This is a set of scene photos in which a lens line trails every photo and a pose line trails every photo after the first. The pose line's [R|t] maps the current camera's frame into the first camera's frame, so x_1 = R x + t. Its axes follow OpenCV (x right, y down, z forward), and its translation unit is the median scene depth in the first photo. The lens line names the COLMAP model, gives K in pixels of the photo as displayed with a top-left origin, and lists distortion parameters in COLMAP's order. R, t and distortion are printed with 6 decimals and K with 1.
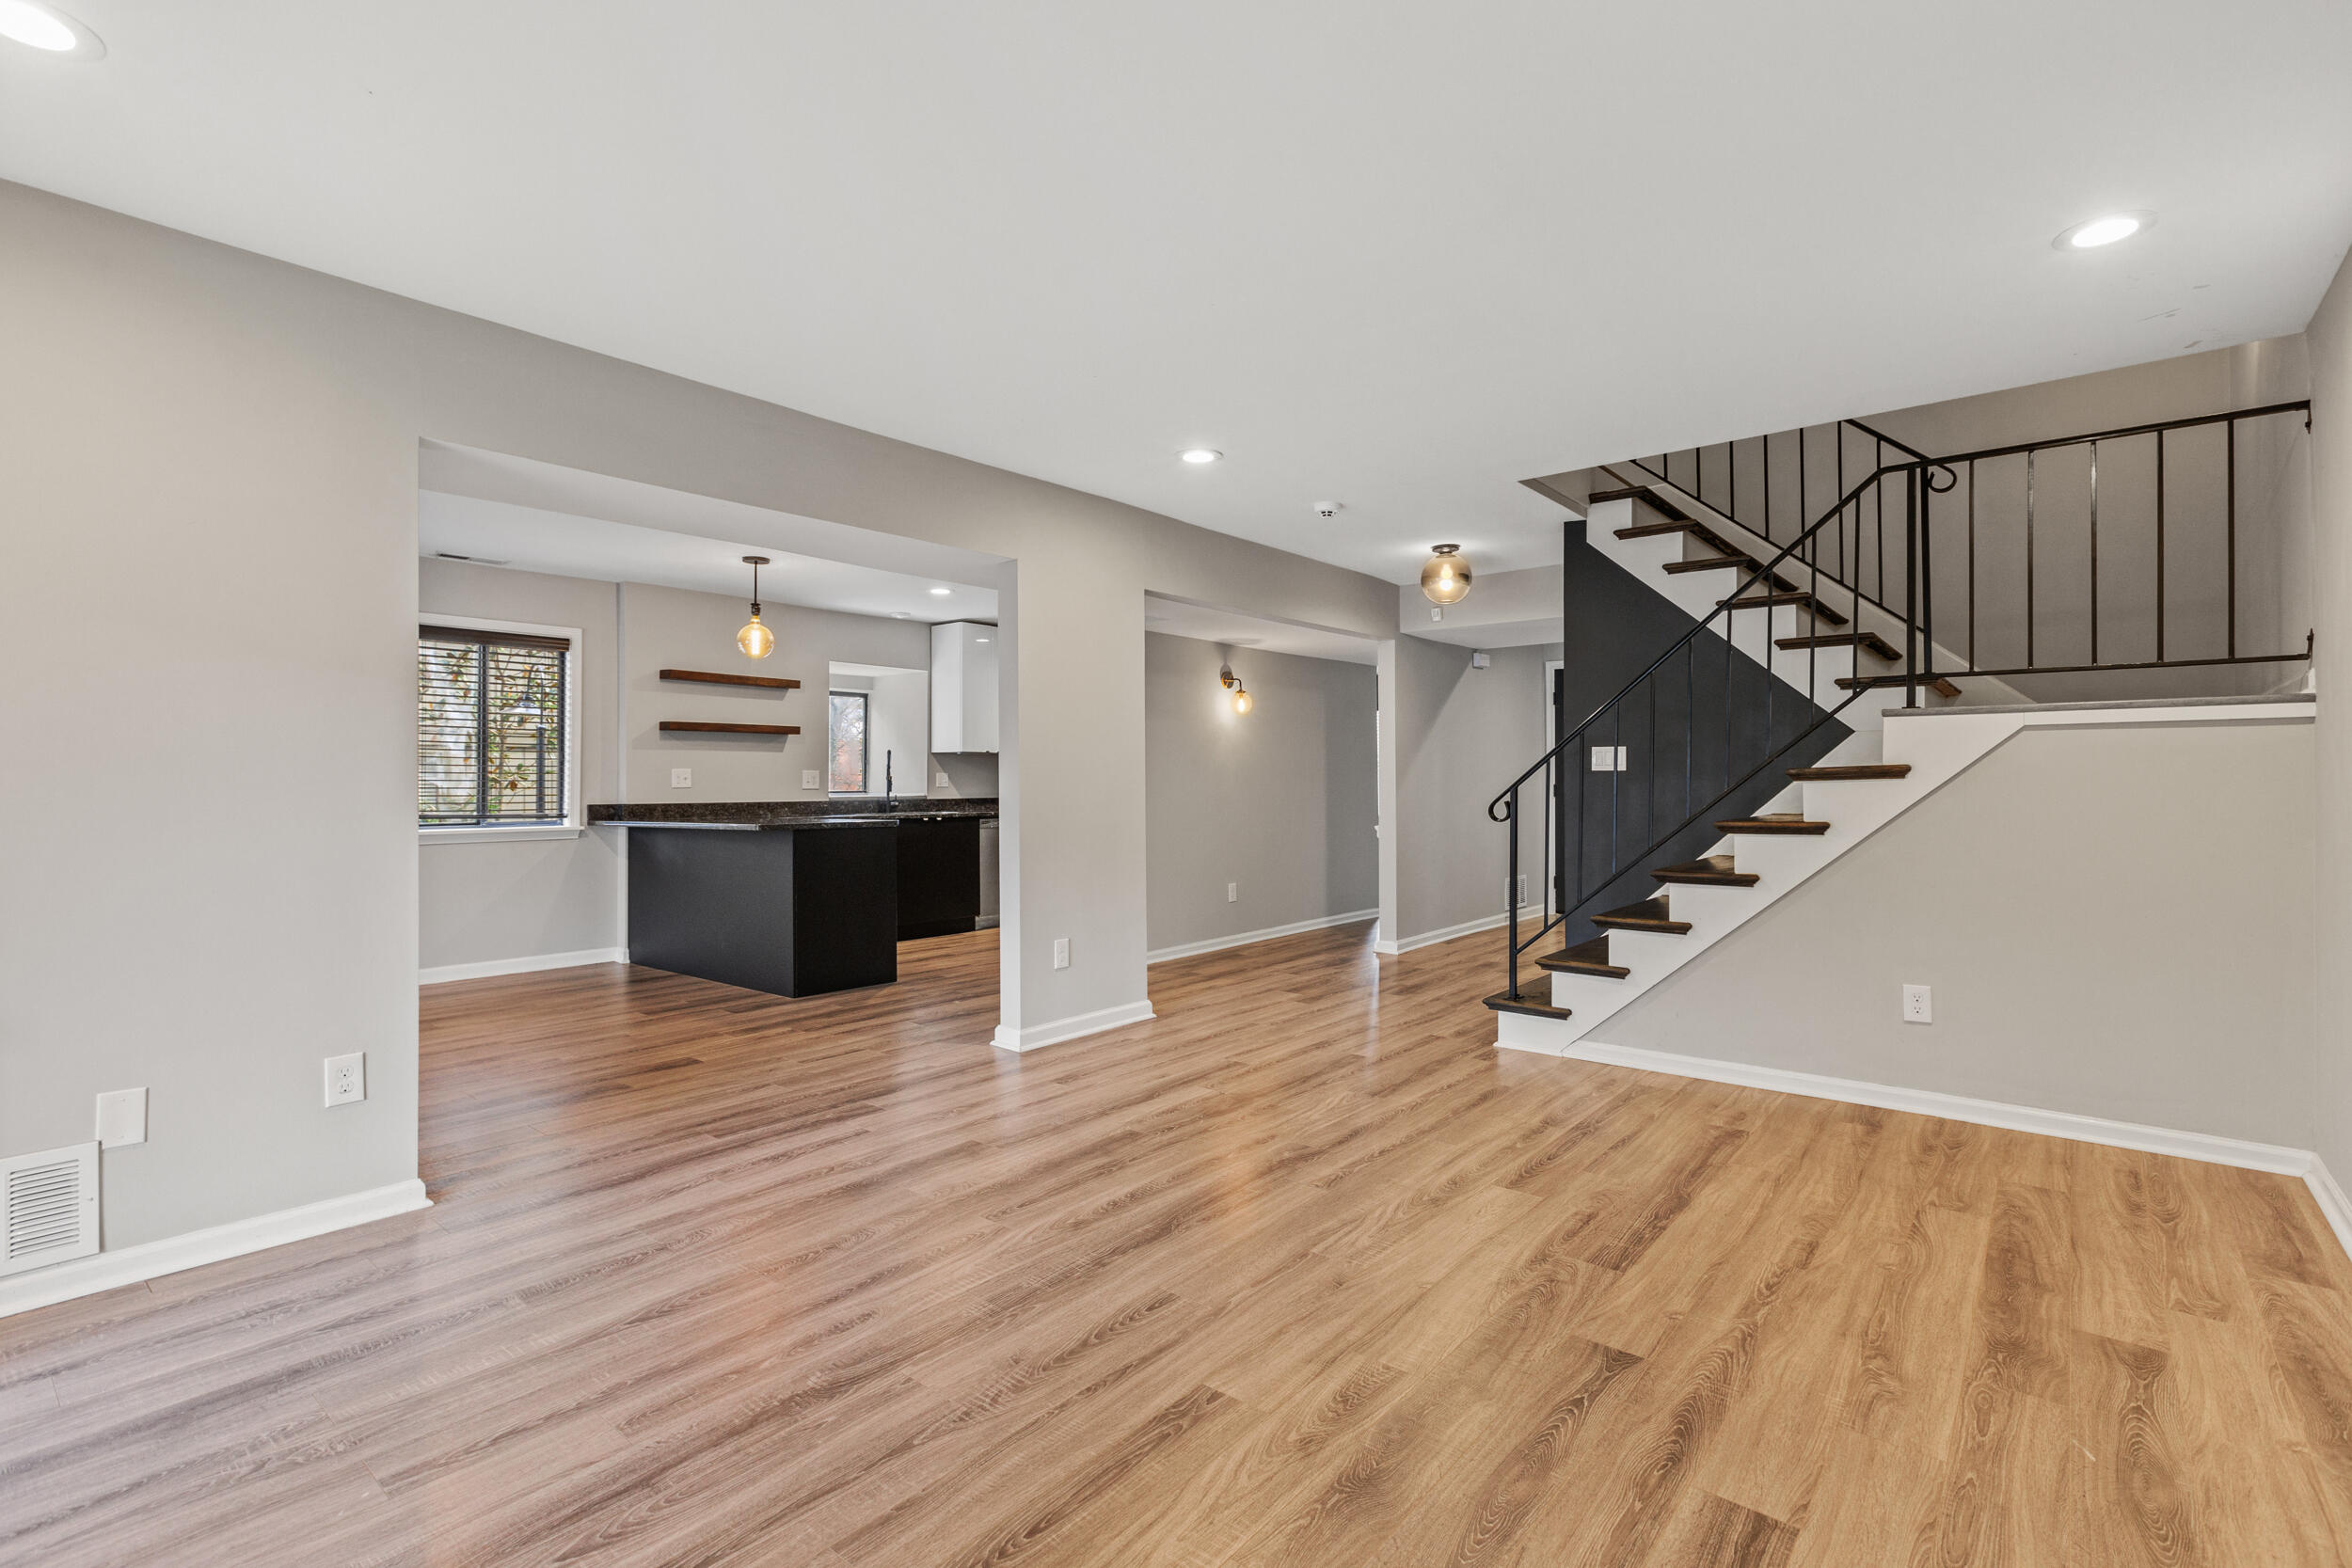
lens RADIAL K [[1067.2, 0, 1176.8], [0, 1067.2, 776.0], [0, 0, 1]] dist [0.000687, -0.000073]
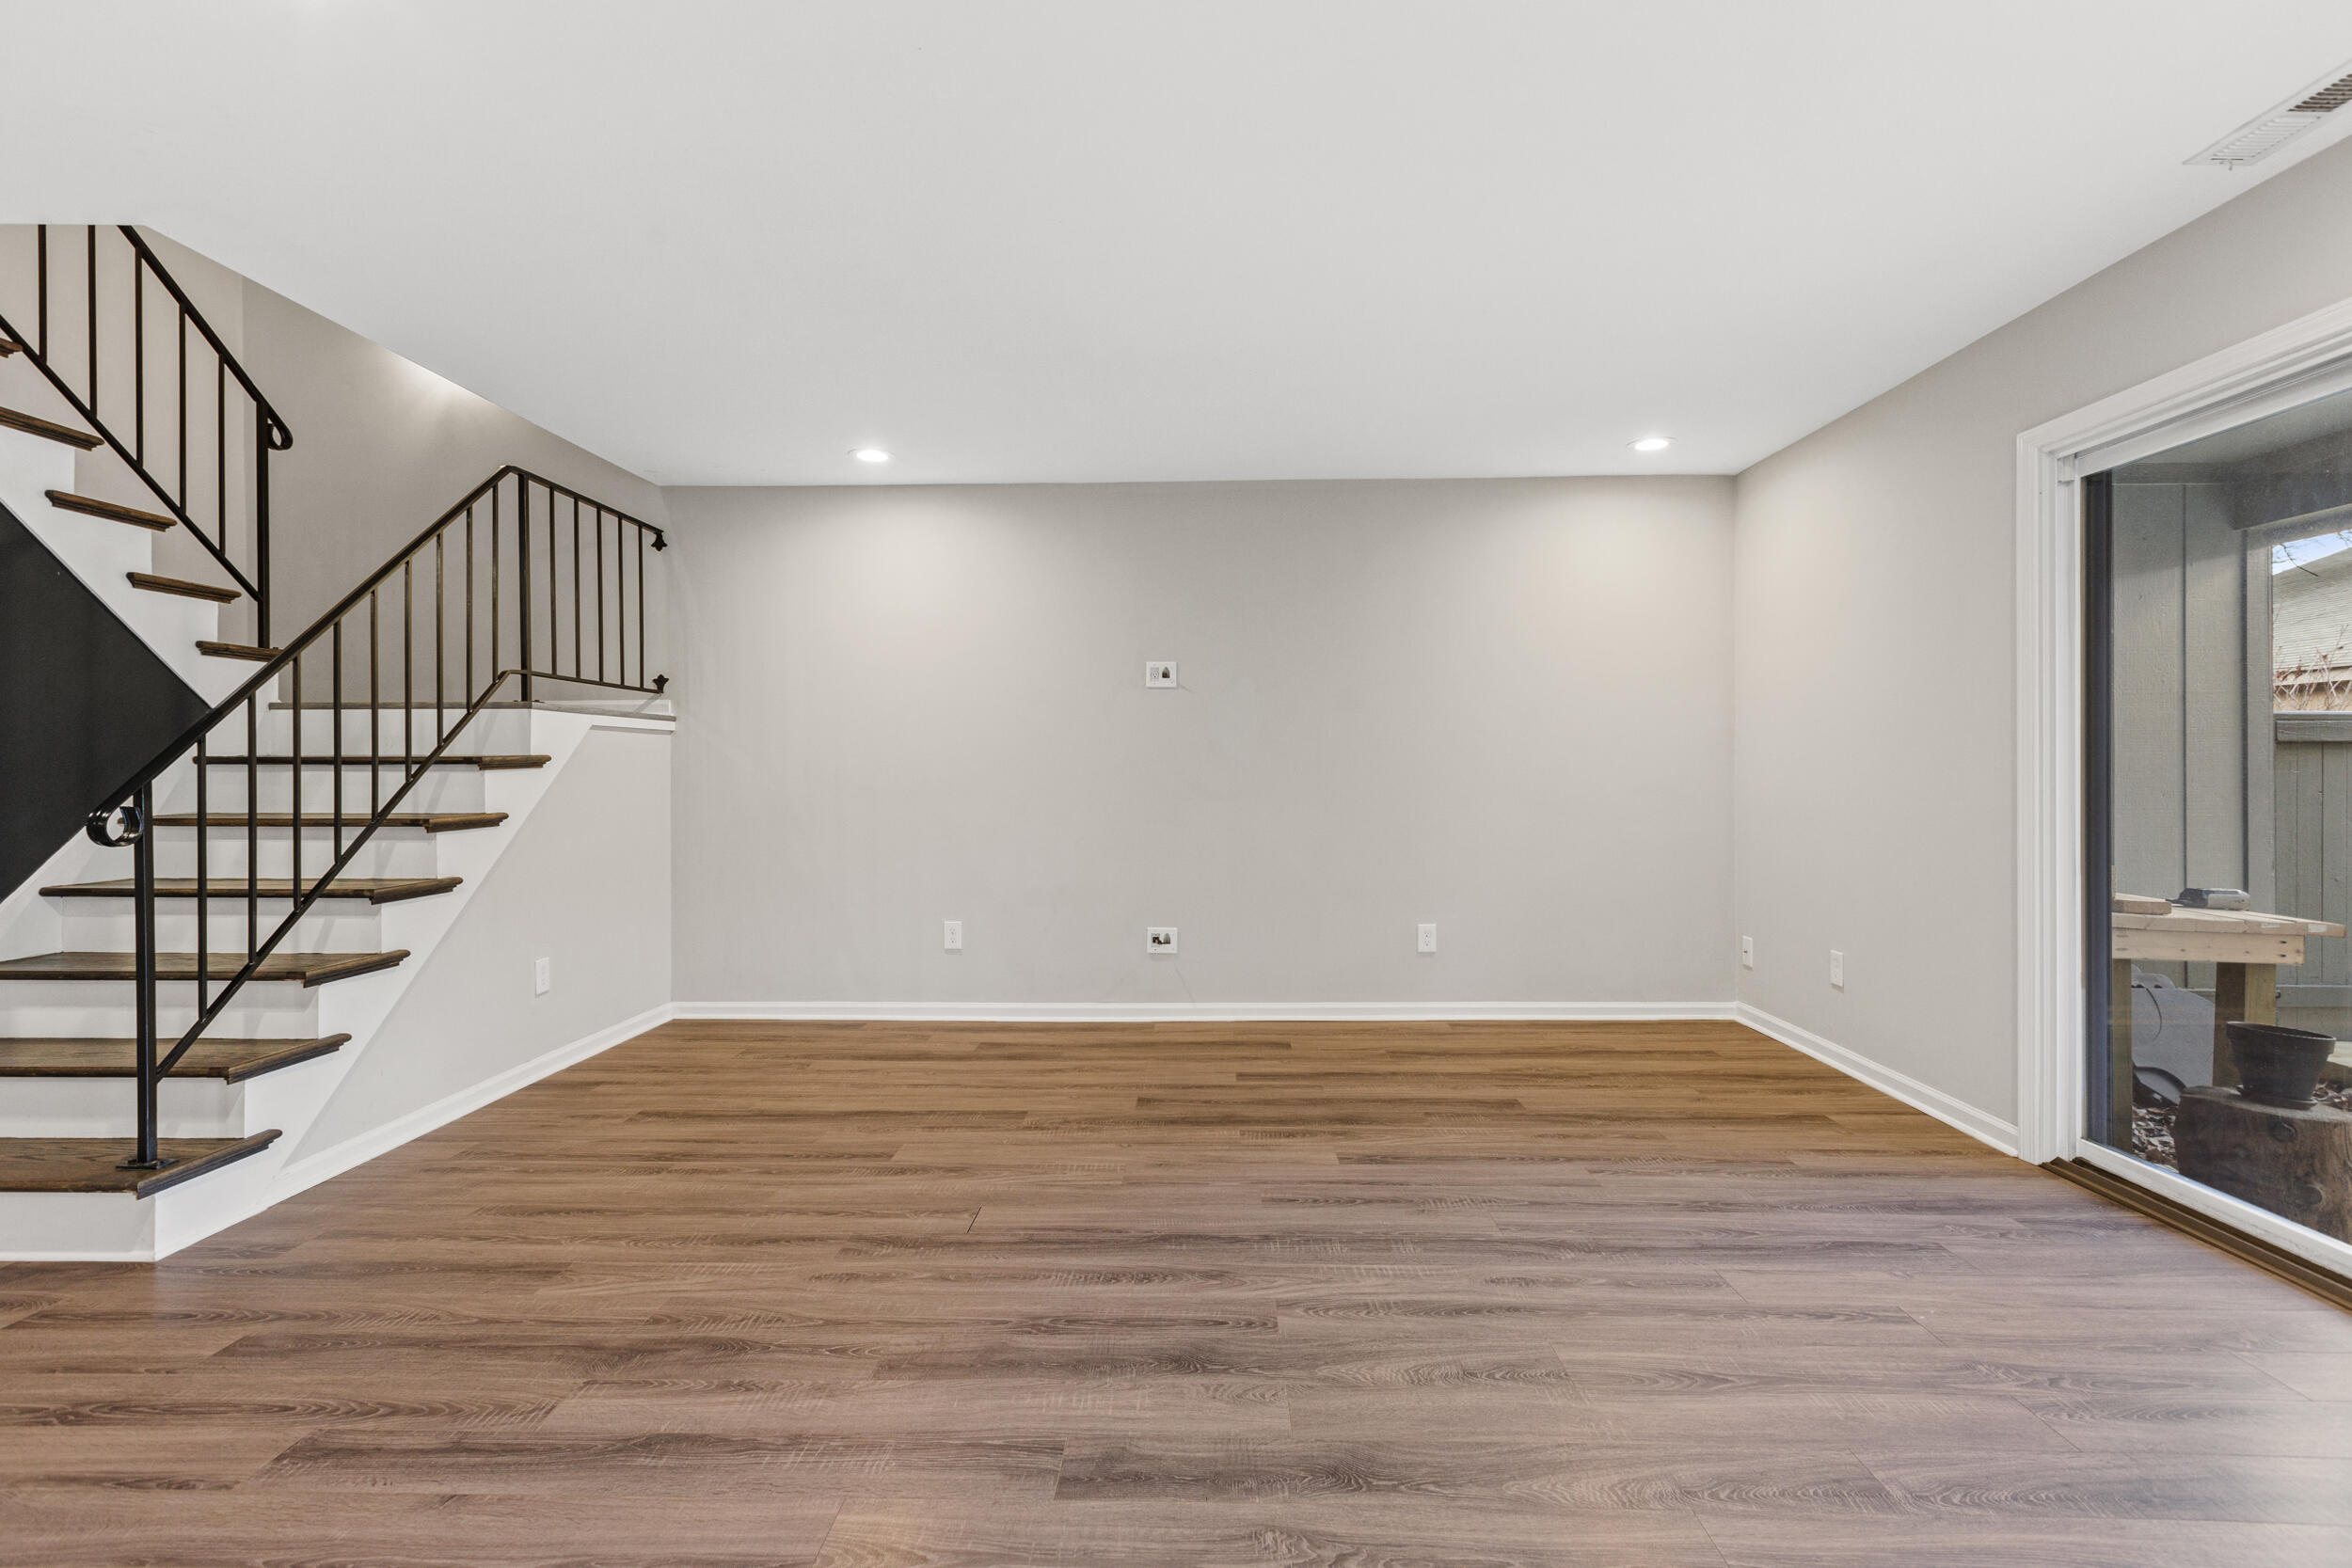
lens RADIAL K [[1078.3, 0, 1184.2], [0, 1078.3, 801.9], [0, 0, 1]] dist [0.002637, -0.000250]
pose [[-0.624524, -0.018694, 0.780782, -0.515429], [-0.000360, 0.999720, 0.023648, 0.008650], [-0.781005, 0.014488, -0.624356, 1.064990]]
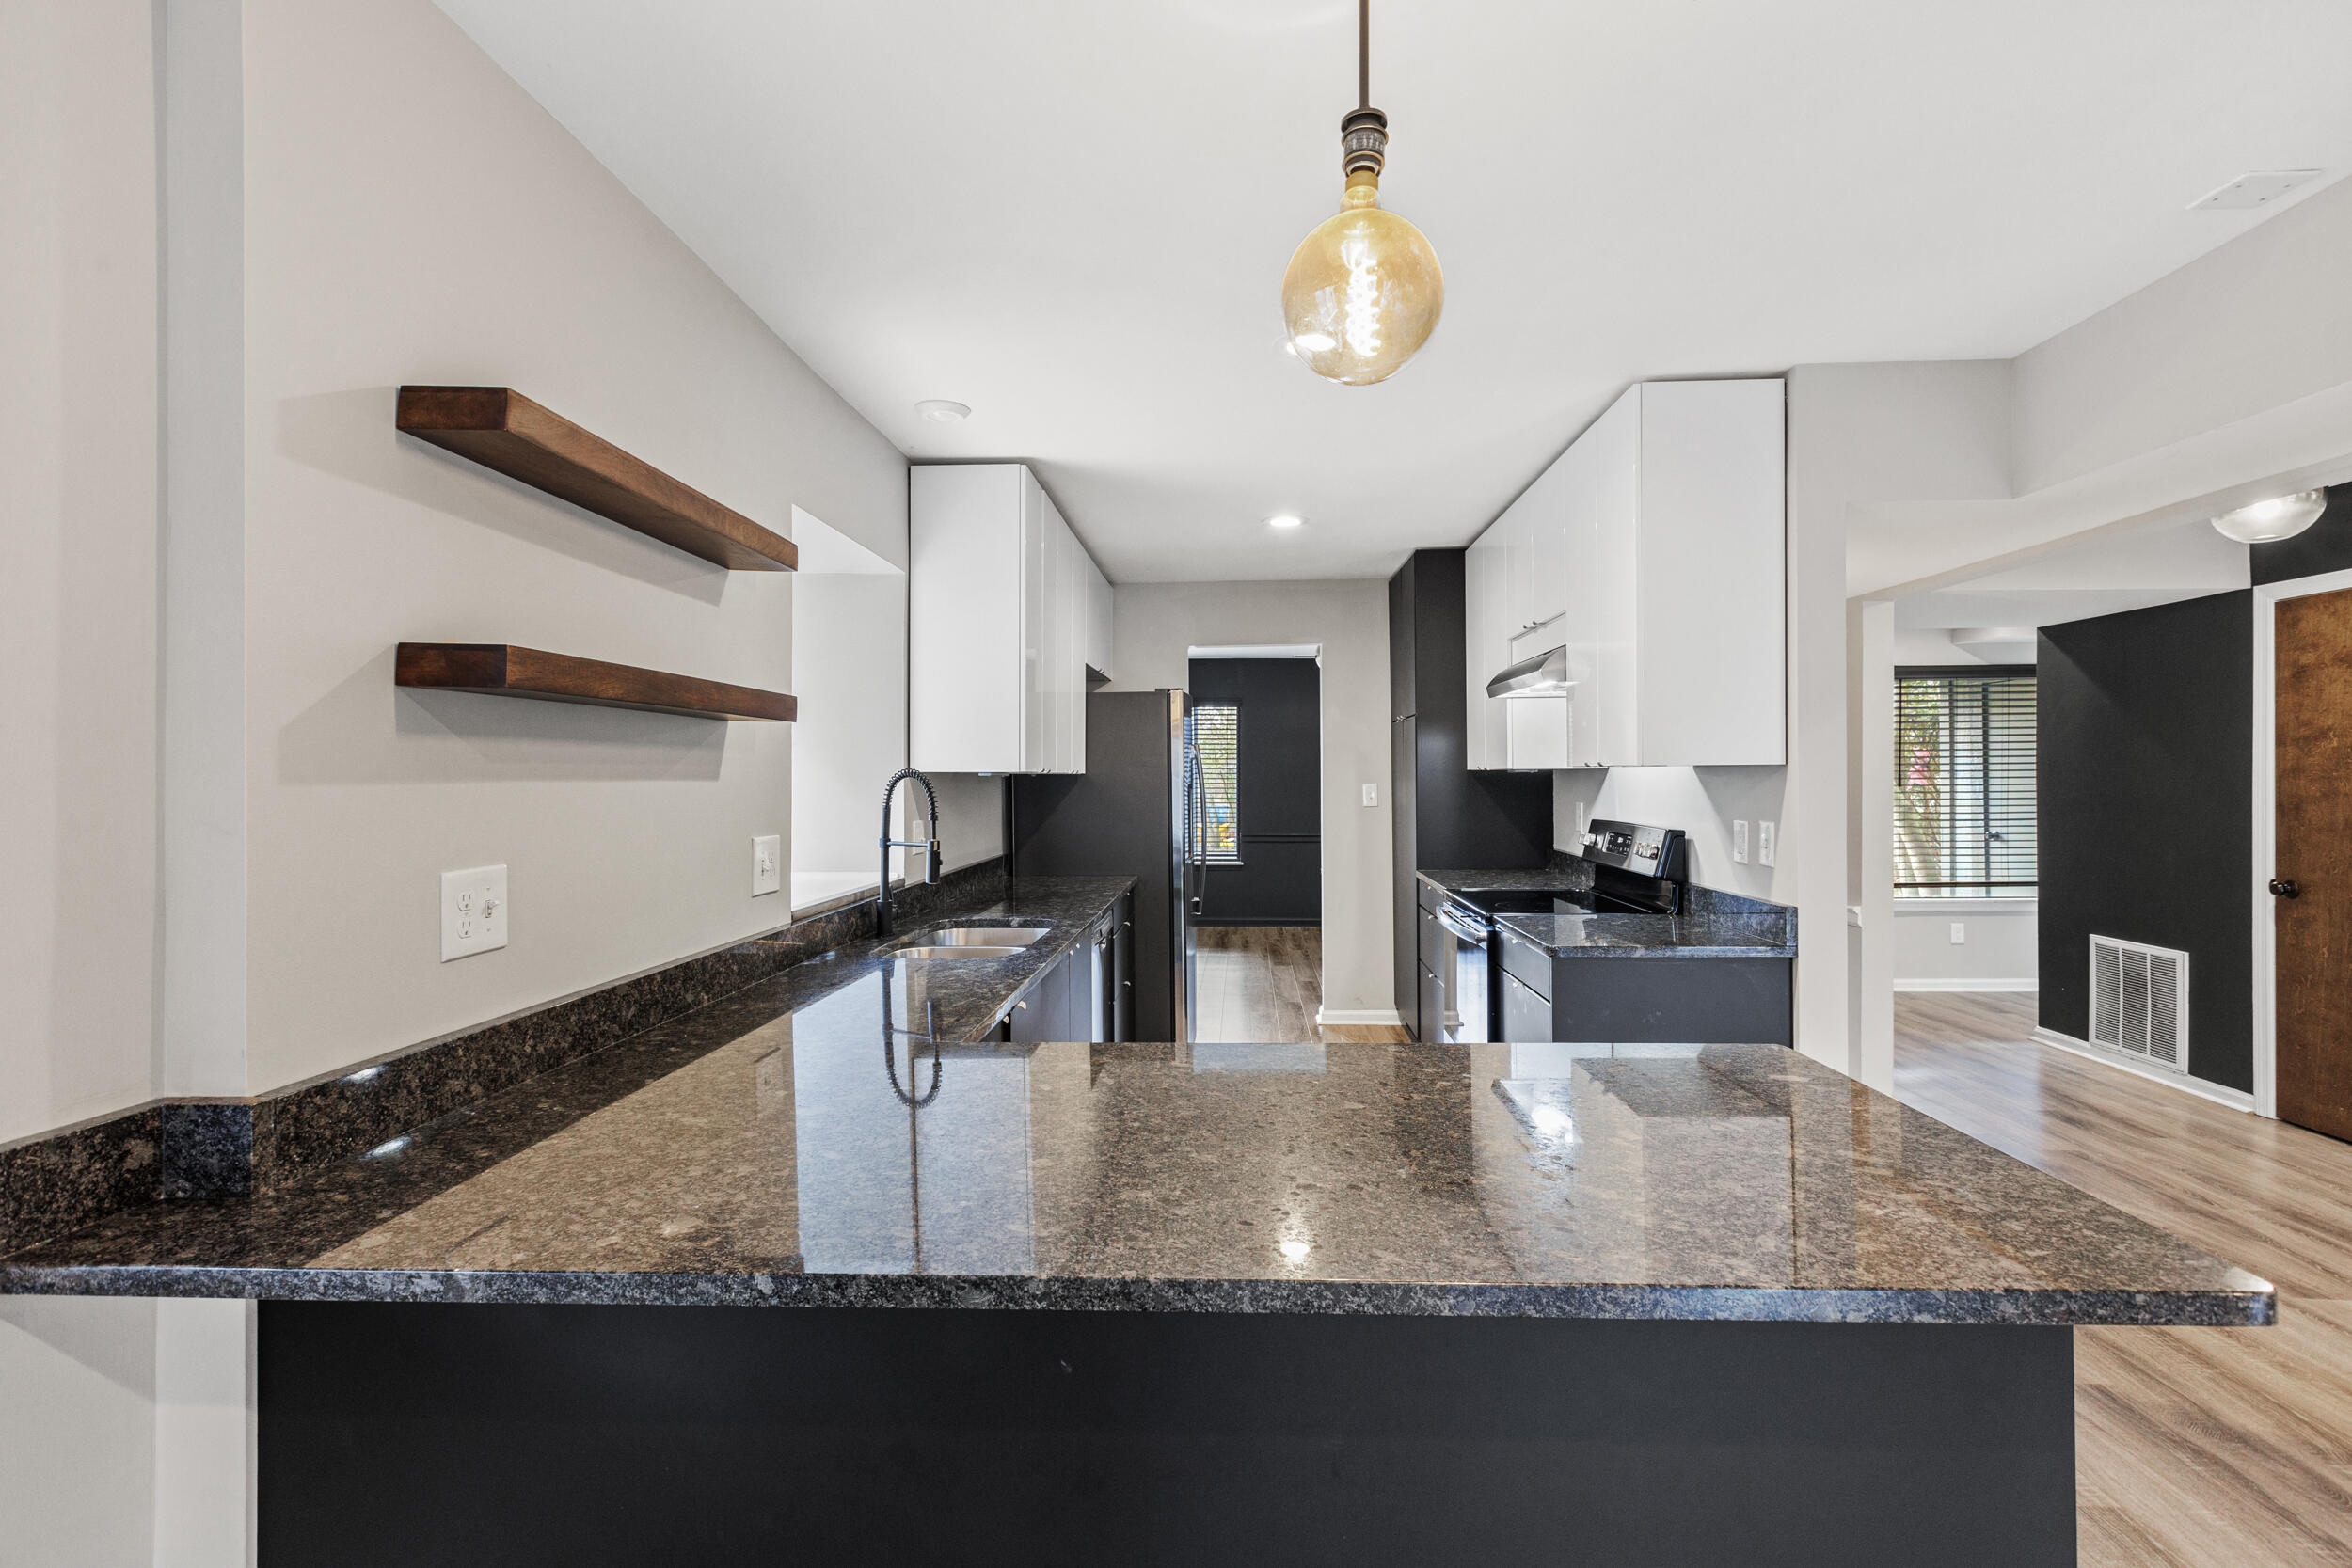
lens RADIAL K [[1067.2, 0, 1176.8], [0, 1067.2, 776.0], [0, 0, 1]] dist [0.000687, -0.000073]
pose [[0.804205, 0.003417, 0.594343, -0.844961], [-0.004959, 0.999987, 0.000961, -0.046389], [-0.594332, -0.003720, 0.804211, 1.302874]]
